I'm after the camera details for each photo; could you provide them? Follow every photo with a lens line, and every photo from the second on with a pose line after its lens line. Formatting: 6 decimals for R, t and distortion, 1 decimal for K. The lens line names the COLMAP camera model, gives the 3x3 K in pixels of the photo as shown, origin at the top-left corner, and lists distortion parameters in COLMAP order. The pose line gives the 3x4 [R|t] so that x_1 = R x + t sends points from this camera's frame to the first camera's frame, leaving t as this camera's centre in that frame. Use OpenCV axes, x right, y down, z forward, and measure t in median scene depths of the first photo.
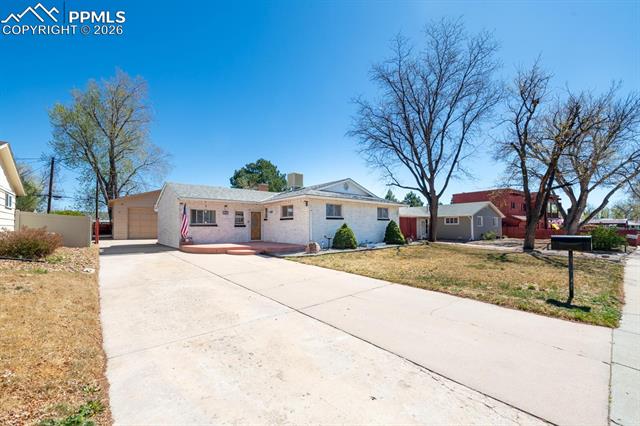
lens RADIAL K [[255.2, 0, 320.0], [0, 255.2, 219.5], [0, 0, 1]] dist [-0.008372, -0.000122]
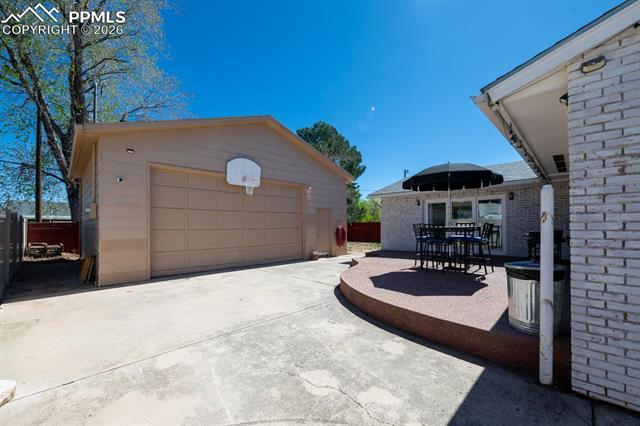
lens RADIAL K [[262.4, 0, 317.9], [0, 262.4, 224.4], [0, 0, 1]] dist [-0.000031, 0.000011]
pose [[0.997075, 0.001691, 0.076413, -0.413437], [-0.003278, 0.999781, 0.020657, 0.009974], [-0.076361, -0.020847, 0.996862, 0.482769]]
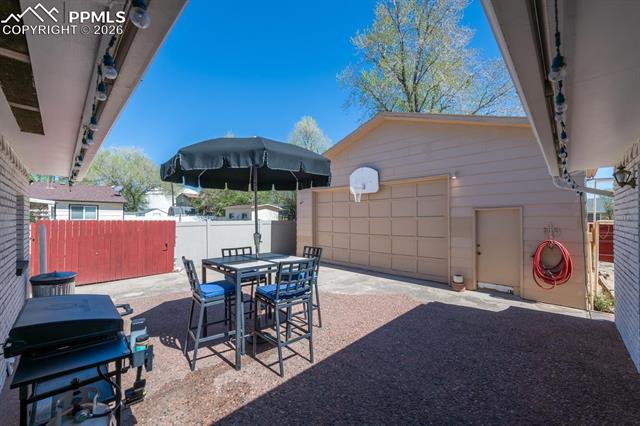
lens RADIAL K [[255.2, 0, 320.0], [0, 255.2, 219.5], [0, 0, 1]] dist [-0.008372, -0.000122]
pose [[0.091939, -0.014968, -0.995652, -0.208709], [-0.002624, 0.999880, -0.015274, 0.008844], [0.995761, 0.004017, 0.091888, 0.677425]]
